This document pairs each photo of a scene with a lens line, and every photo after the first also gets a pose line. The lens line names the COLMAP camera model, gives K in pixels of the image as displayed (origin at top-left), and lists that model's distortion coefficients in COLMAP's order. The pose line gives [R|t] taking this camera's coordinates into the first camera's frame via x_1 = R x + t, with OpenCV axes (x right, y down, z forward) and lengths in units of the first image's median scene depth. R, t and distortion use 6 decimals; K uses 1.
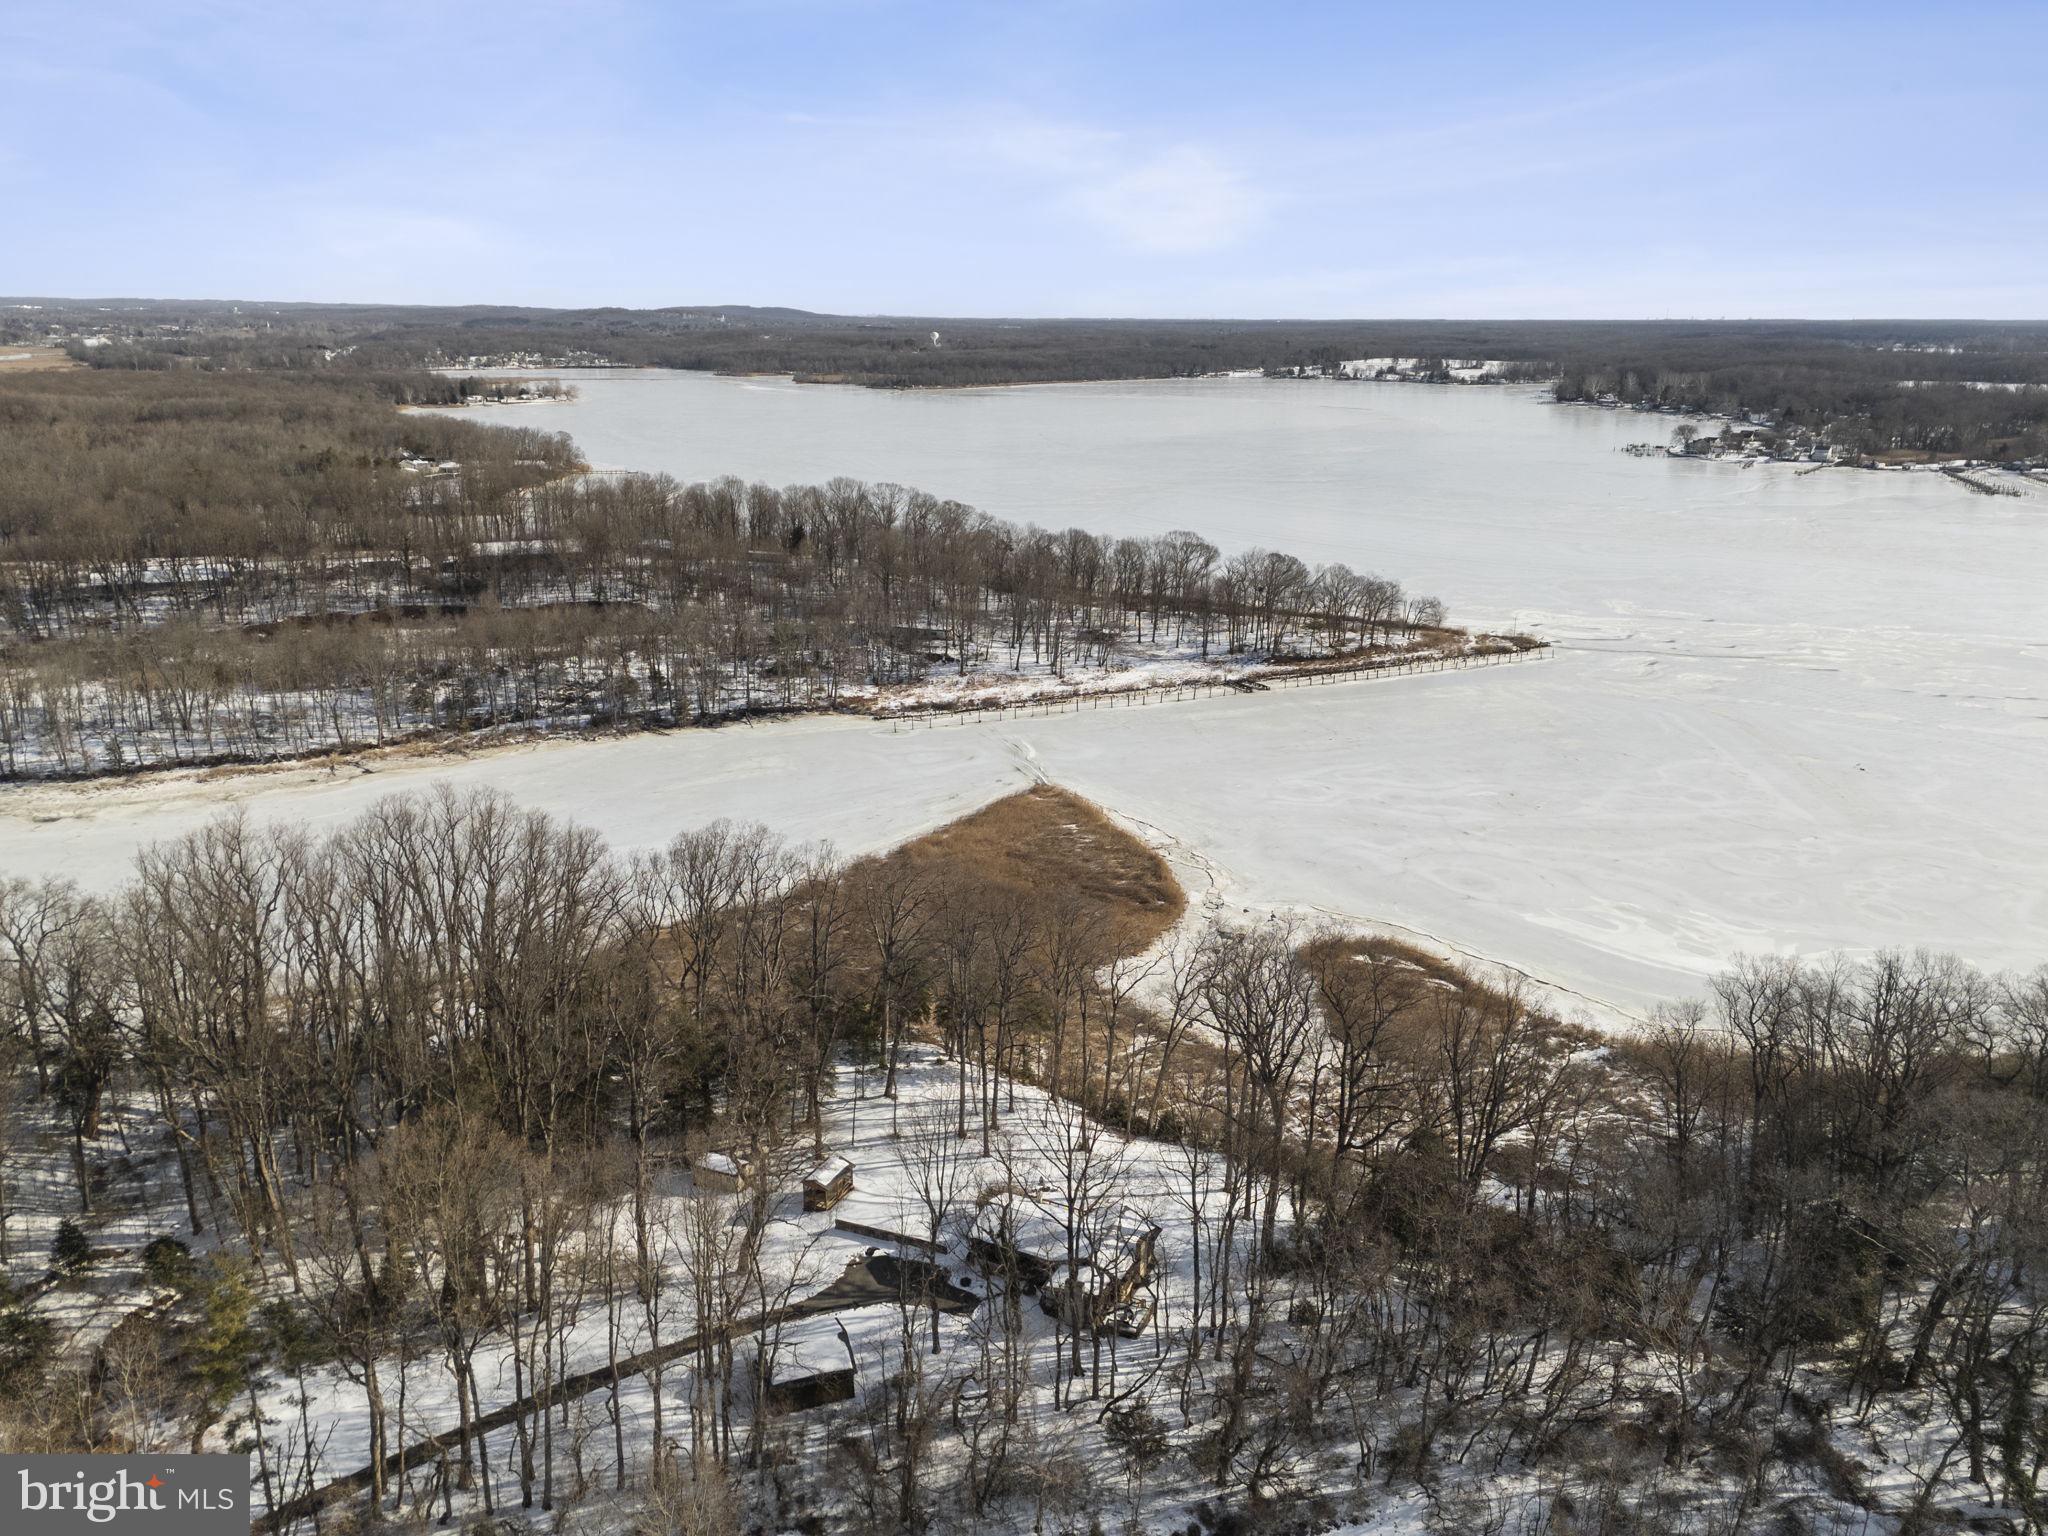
lens RADIAL K [[1505.2, 0, 1024.0], [0, 1505.2, 768.0], [0, 0, 1]] dist [0.069270, -0.069741]
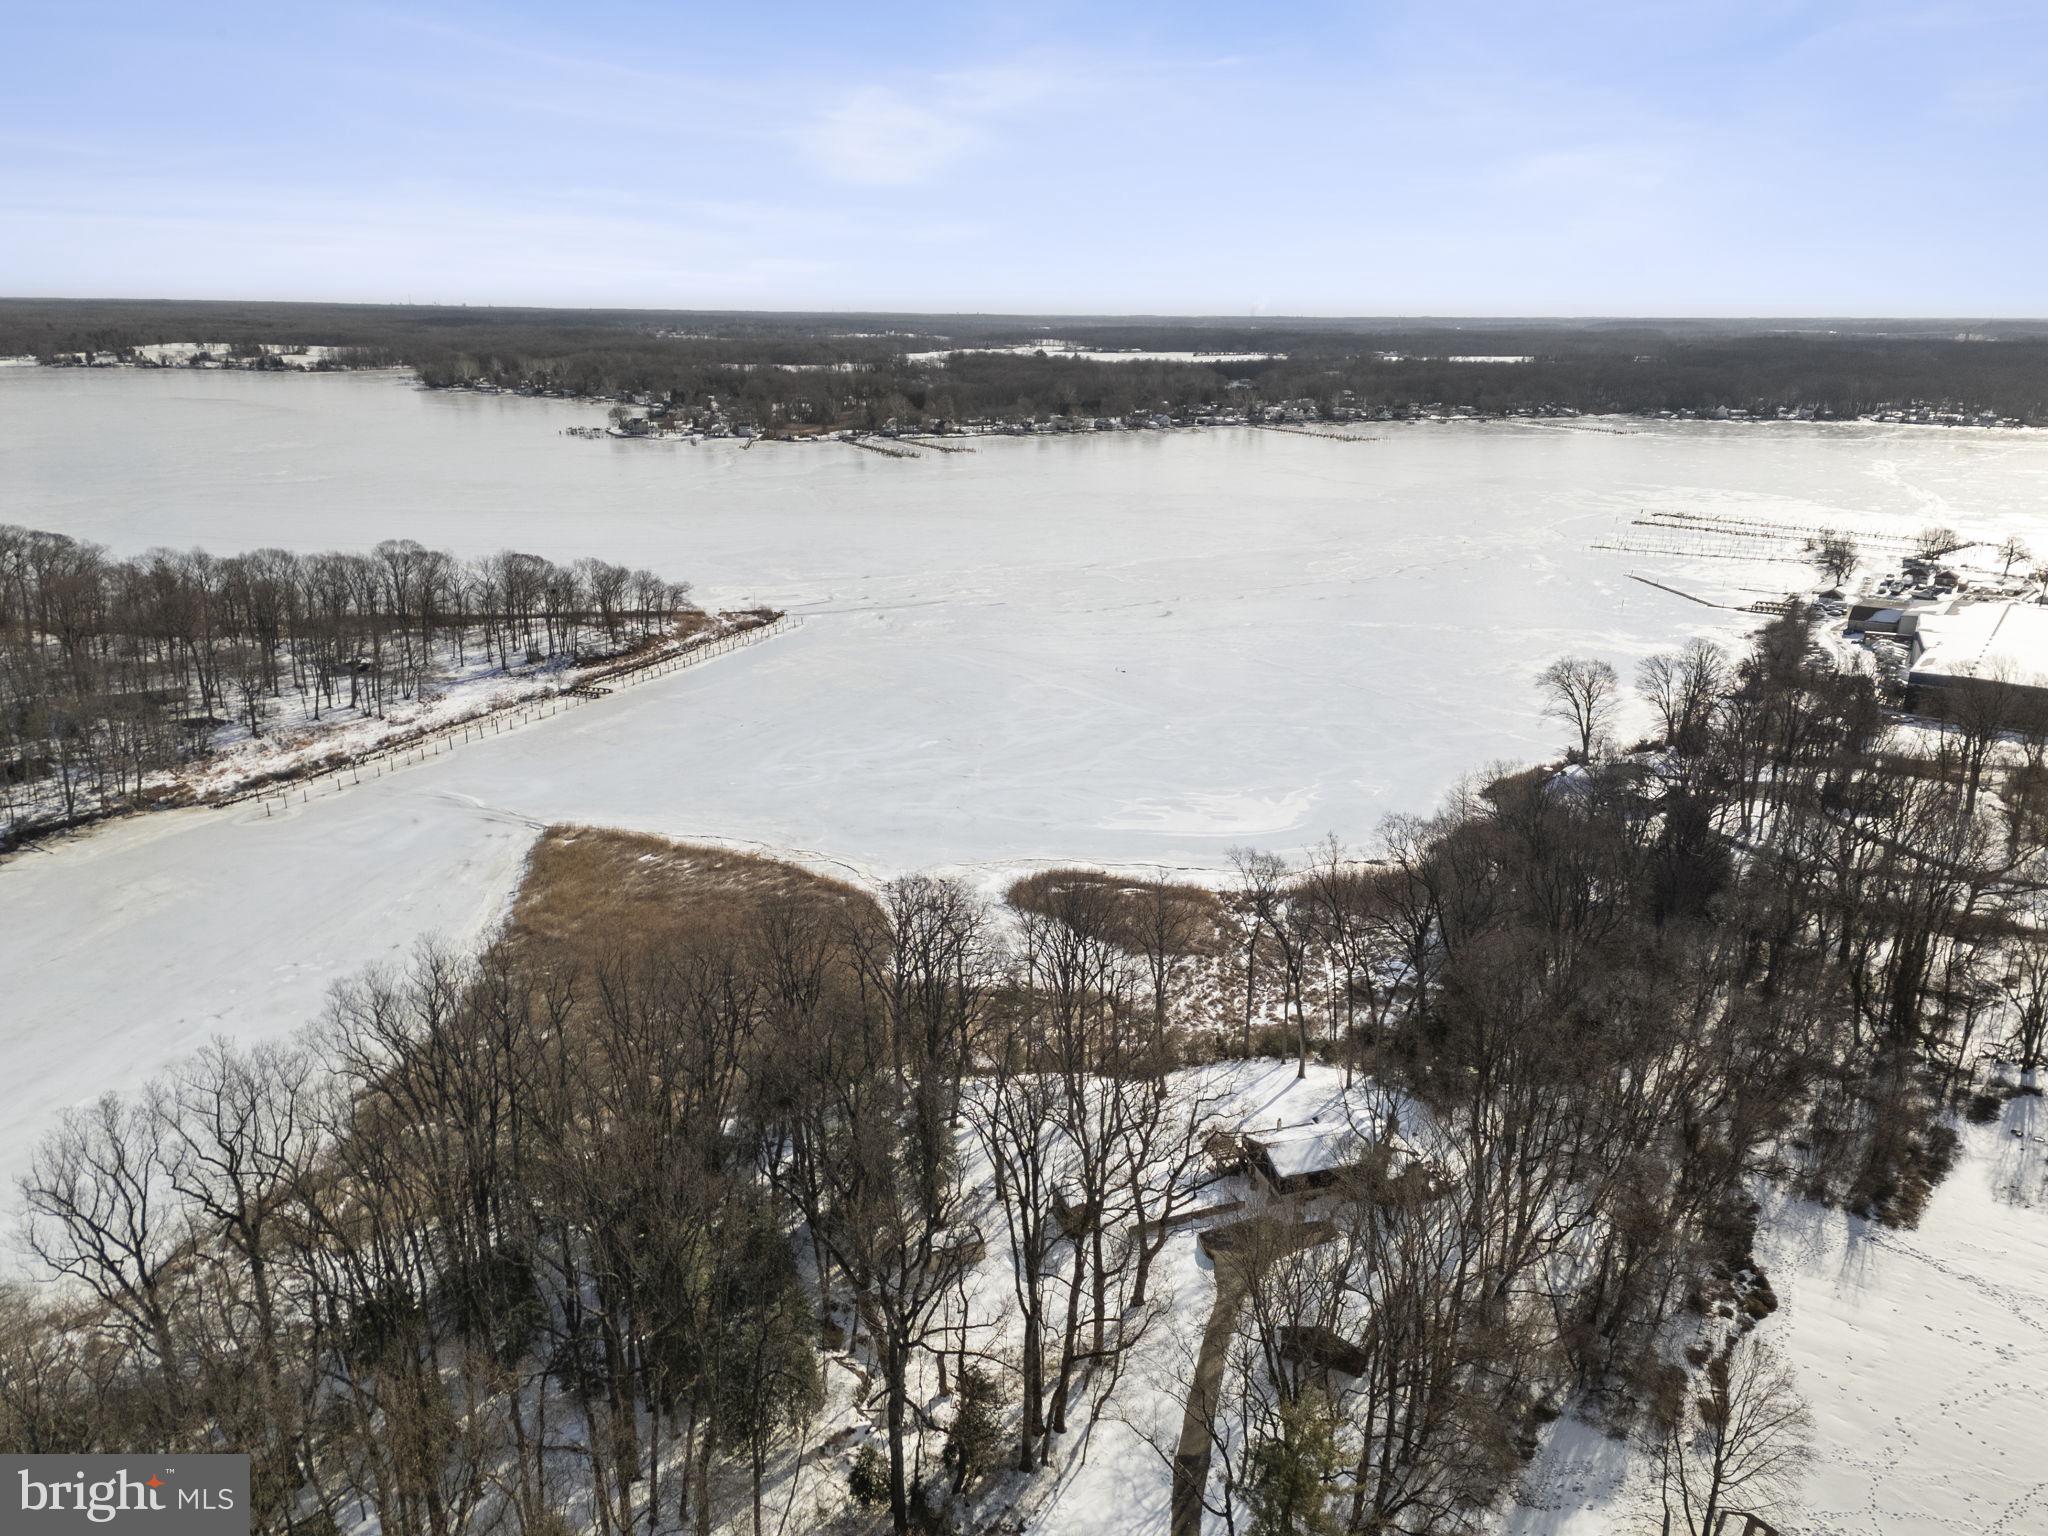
lens RADIAL K [[1505.2, 0, 1024.0], [0, 1505.2, 768.0], [0, 0, 1]] dist [0.069270, -0.069741]
pose [[0.705704, -0.199887, 0.679725, -0.279248], [0.193841, 0.977245, 0.086130, -0.032490], [-0.681474, 0.070976, 0.728392, 0.111675]]
